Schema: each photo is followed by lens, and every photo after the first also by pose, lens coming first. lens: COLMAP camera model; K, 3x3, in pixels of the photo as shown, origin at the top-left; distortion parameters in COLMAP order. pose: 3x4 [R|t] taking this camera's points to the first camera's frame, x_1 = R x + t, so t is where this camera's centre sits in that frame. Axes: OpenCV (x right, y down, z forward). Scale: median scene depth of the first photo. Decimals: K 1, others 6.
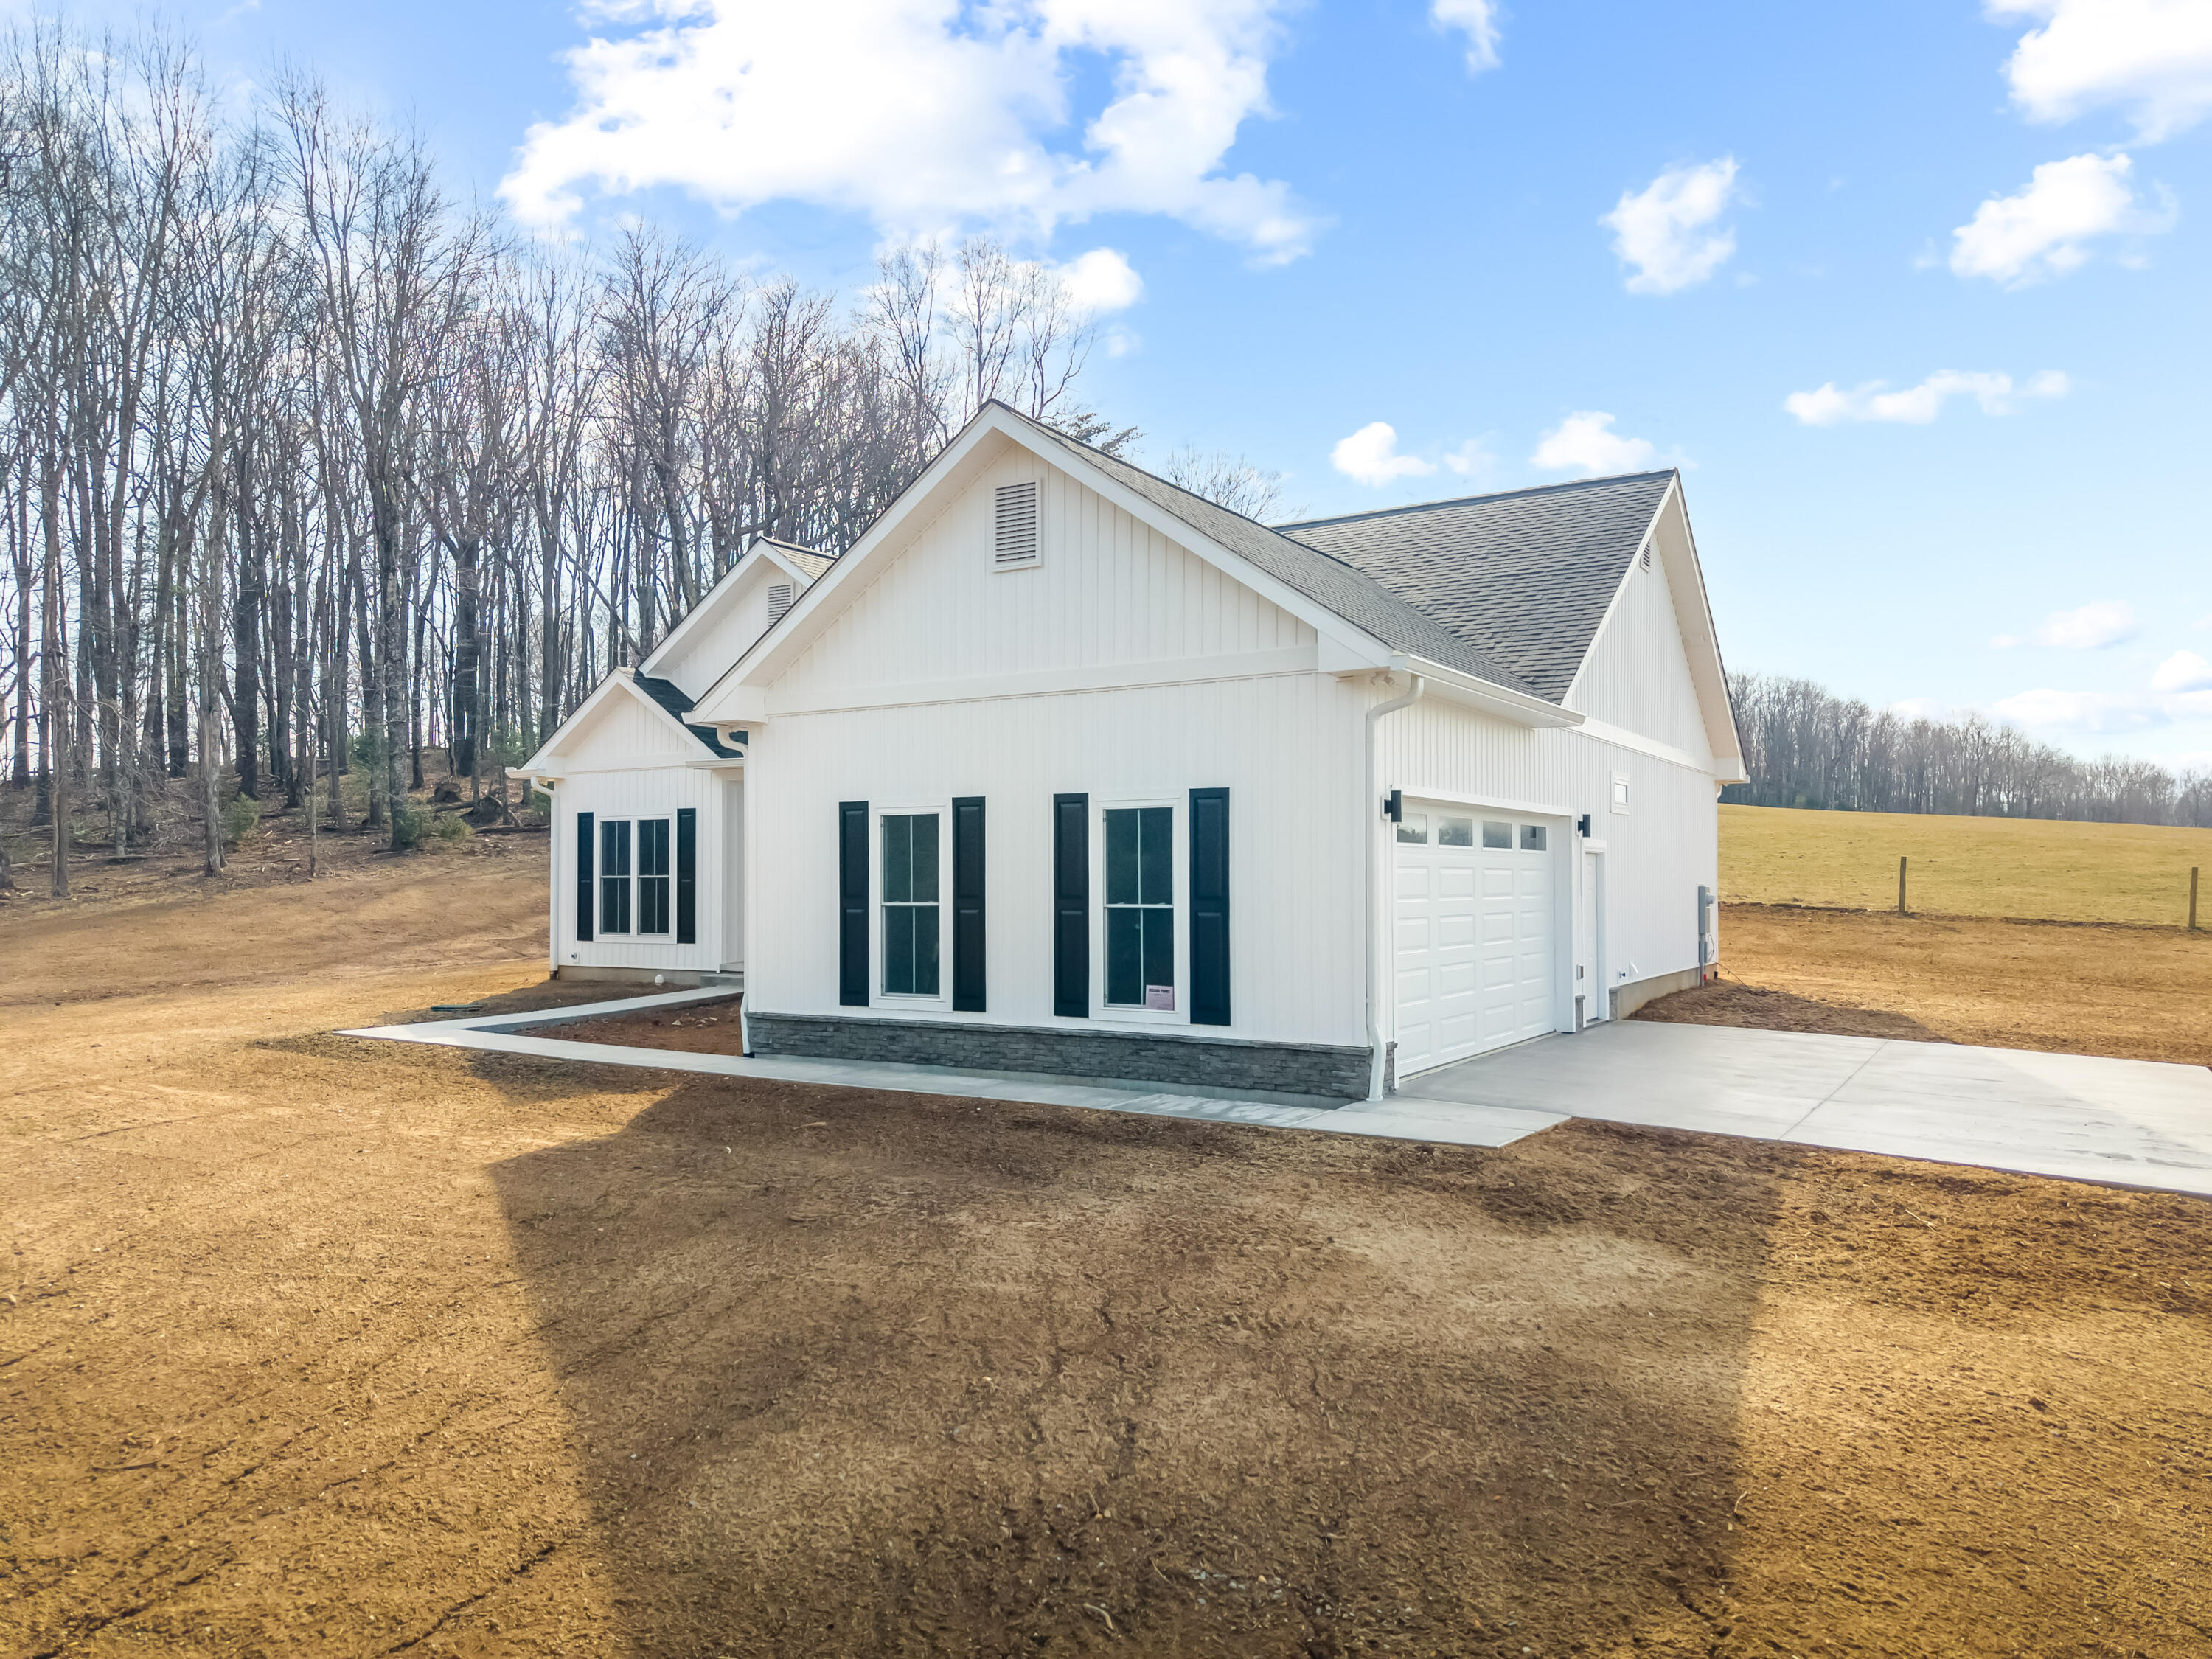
lens RADIAL K [[1554.4, 0, 1097.5], [0, 1554.4, 826.6], [0, 0, 1]] dist [-0.000881, -0.003939]
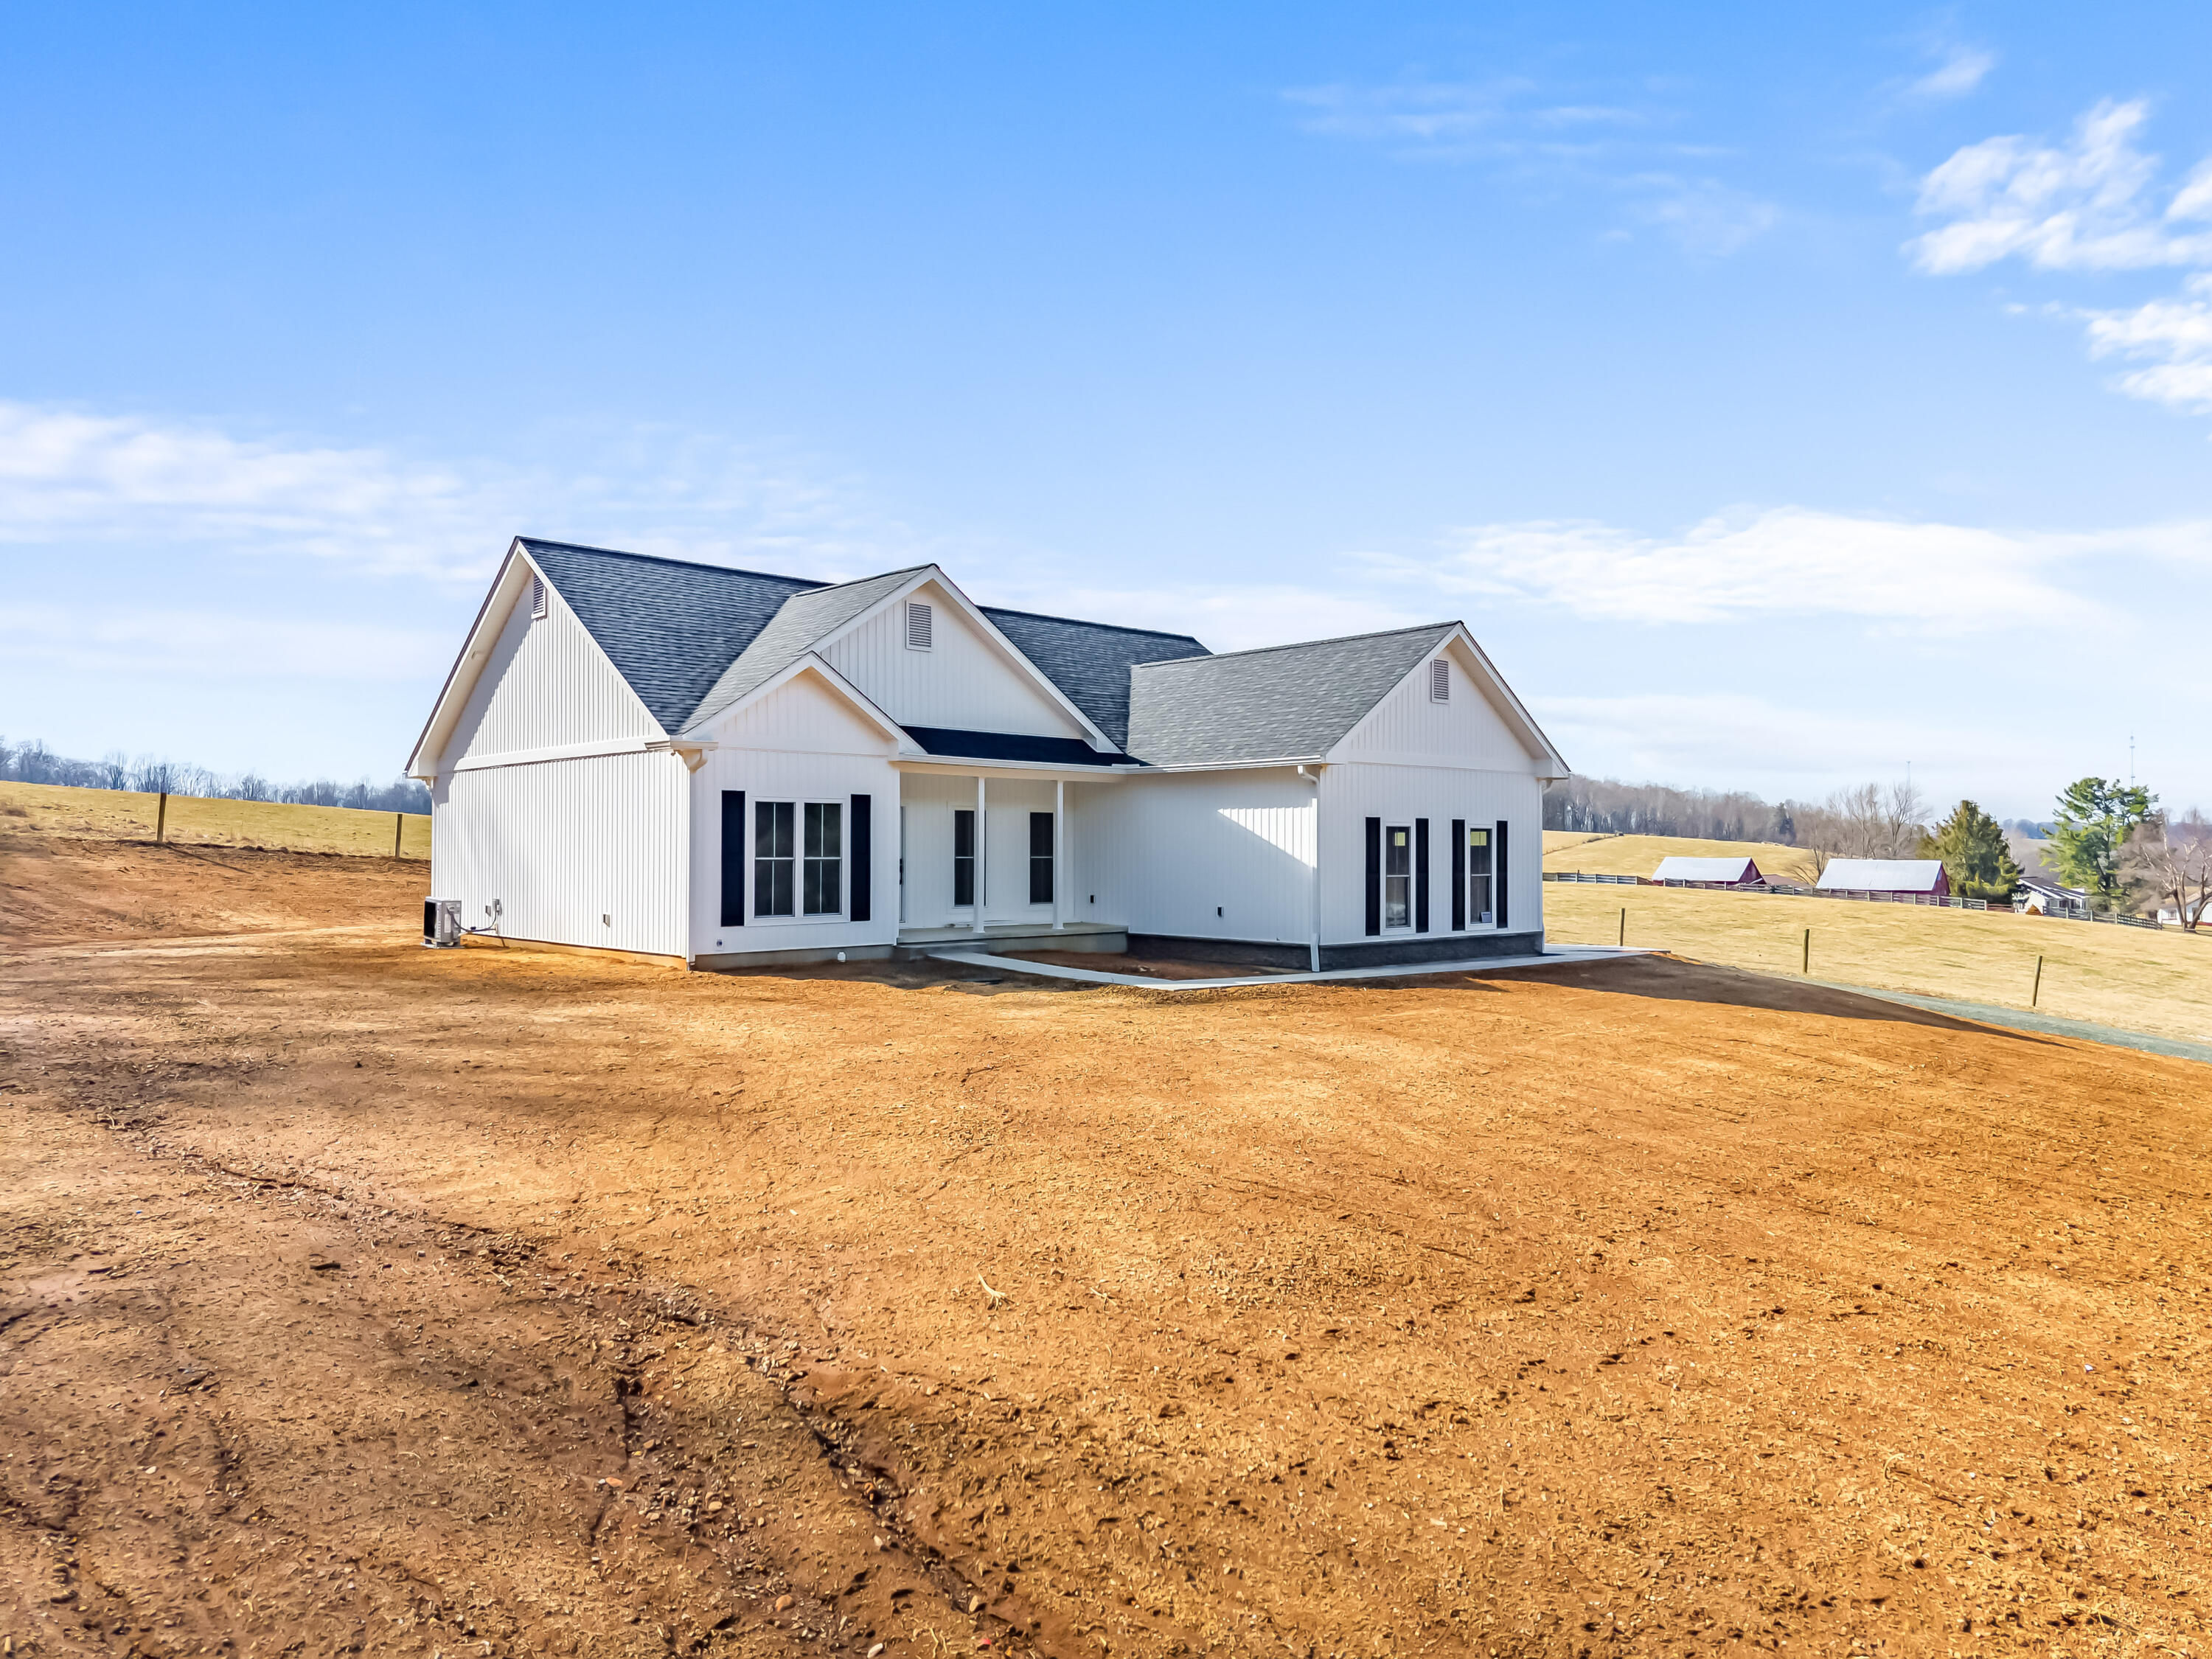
lens RADIAL K [[1554.4, 0, 1097.5], [0, 1554.4, 826.6], [0, 0, 1]] dist [-0.000881, -0.003939]
pose [[0.234463, 0.019665, 0.971926, -1.981524], [-0.037245, 0.999243, -0.011232, 0.024905], [-0.971411, -0.033566, 0.235018, 0.921314]]
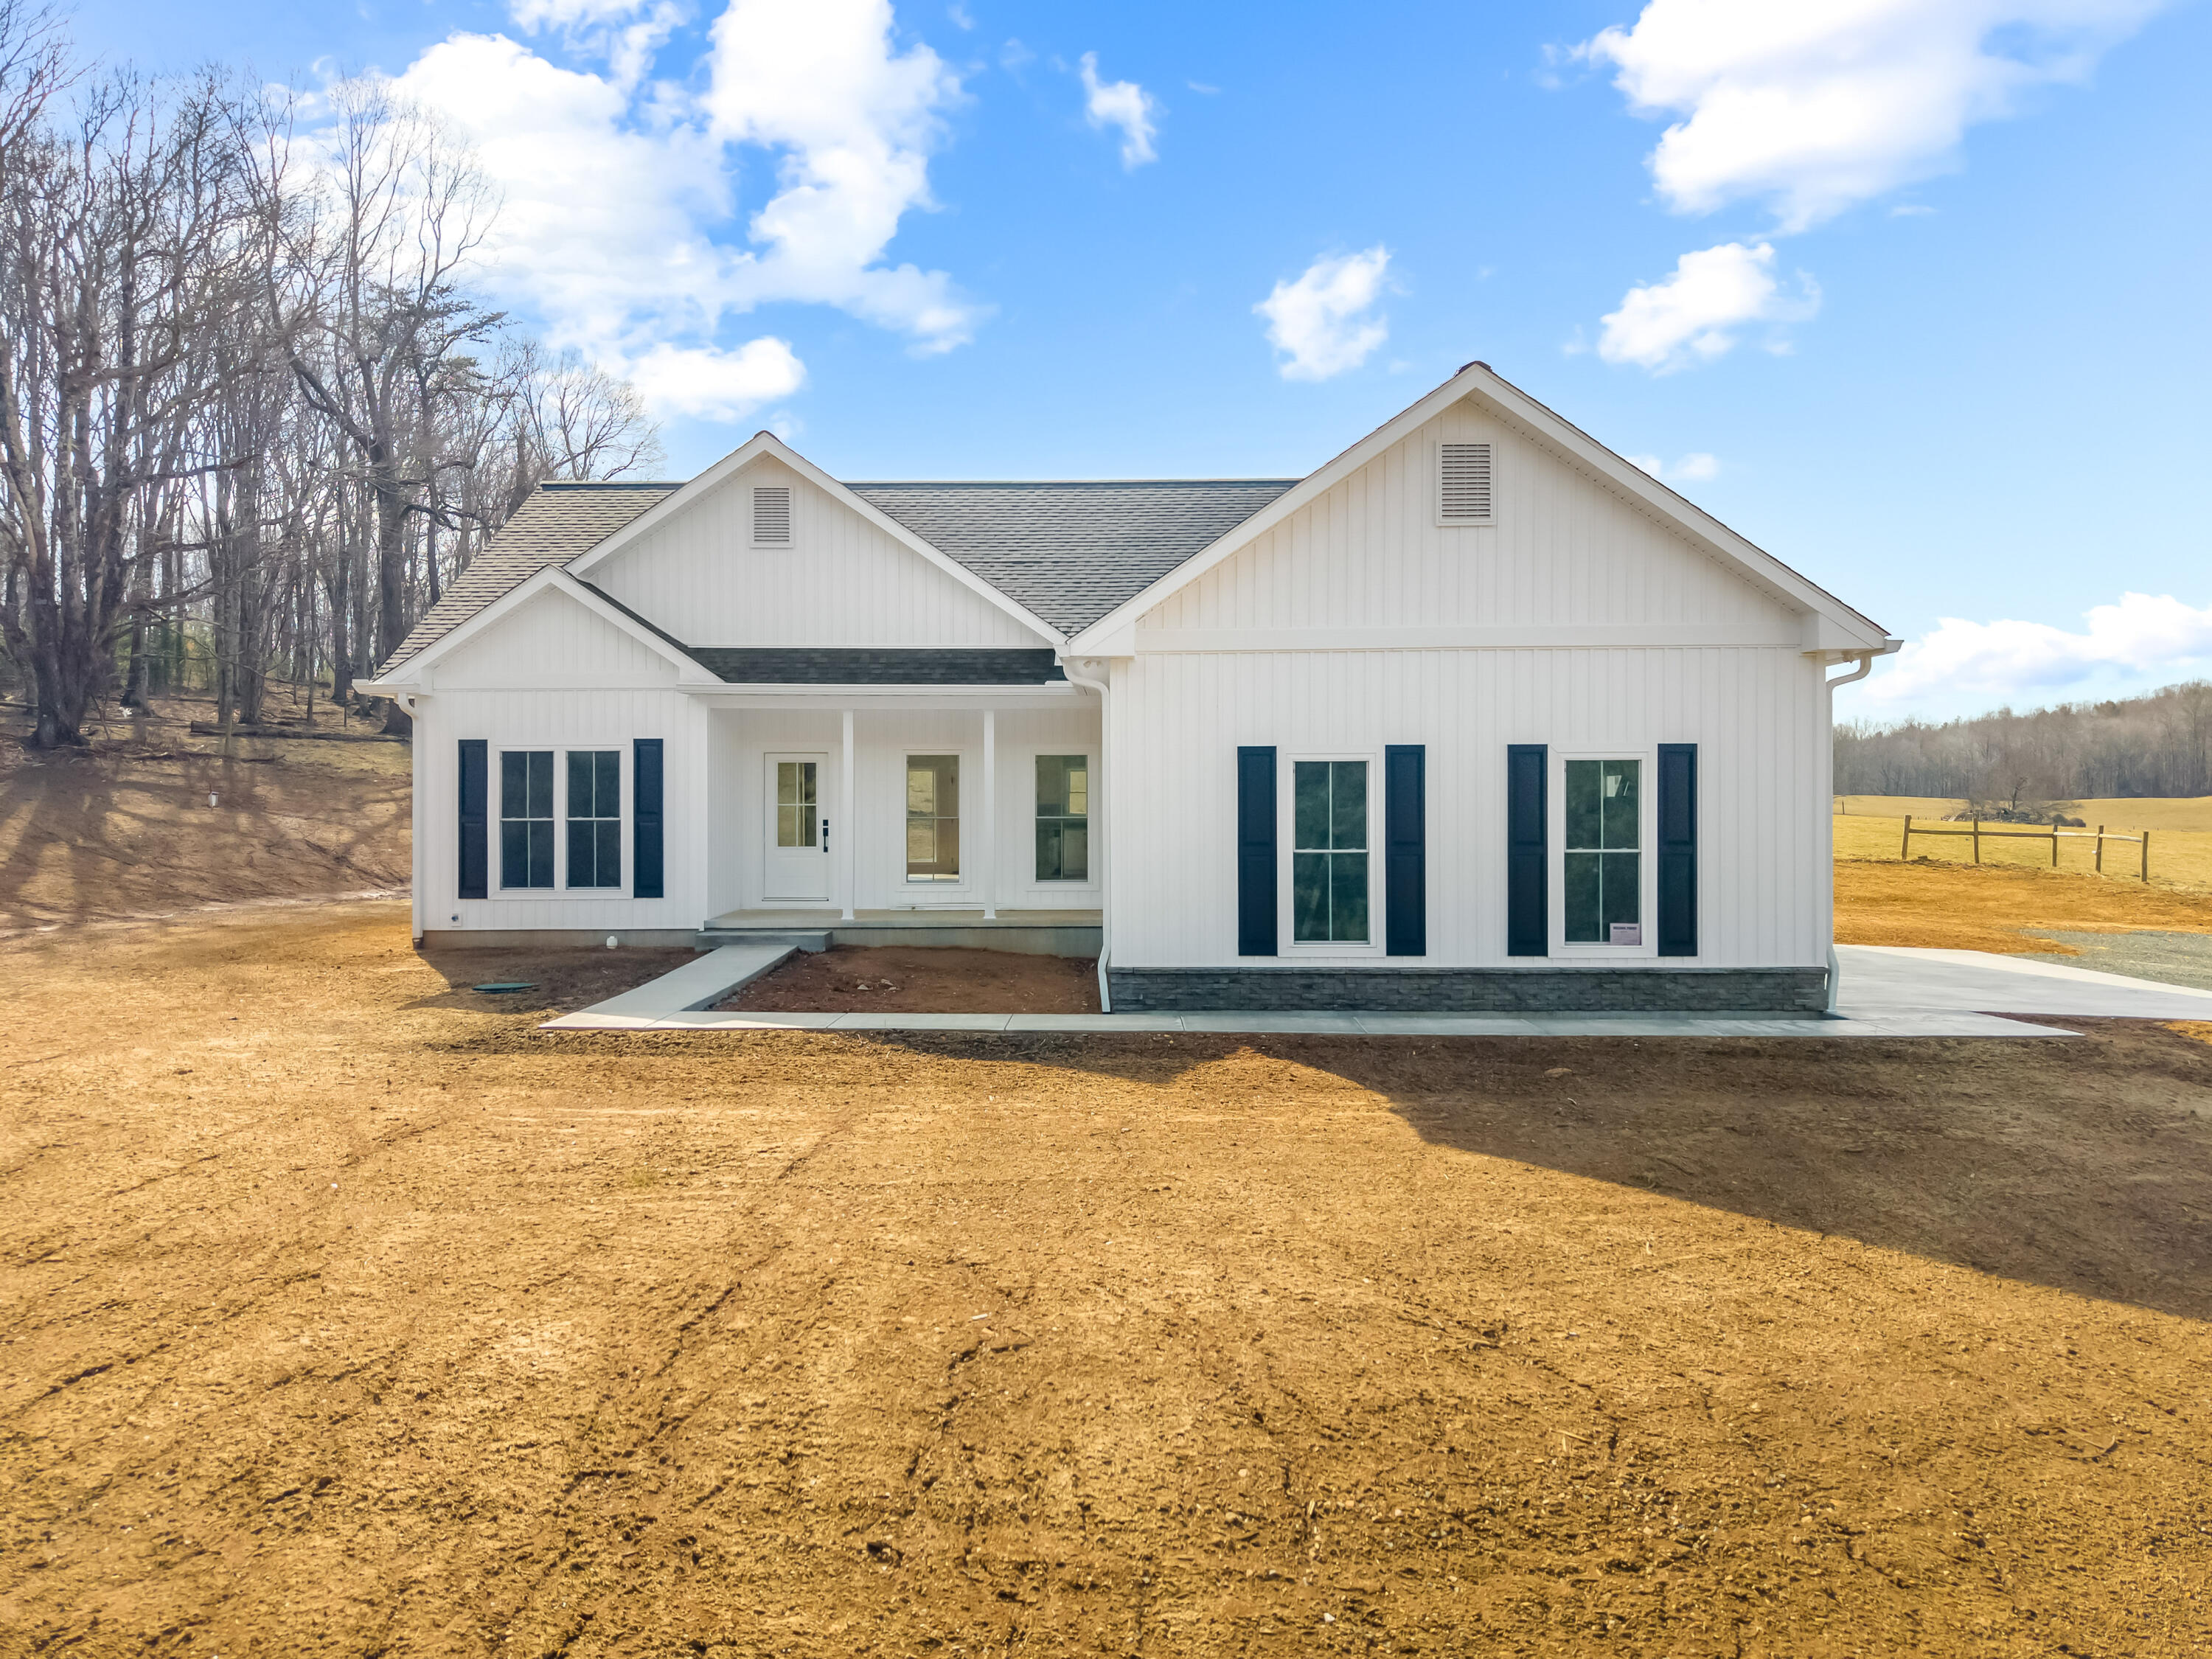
lens RADIAL K [[1452.2, 0, 1106.0], [0, 1452.2, 829.5], [0, 0, 1]] dist [0.000495, -0.001327]
pose [[0.851170, 0.000028, 0.524890, -0.735458], [-0.021391, 0.999171, 0.034634, 0.006840], [-0.524454, -0.040707, 0.850465, 0.286695]]
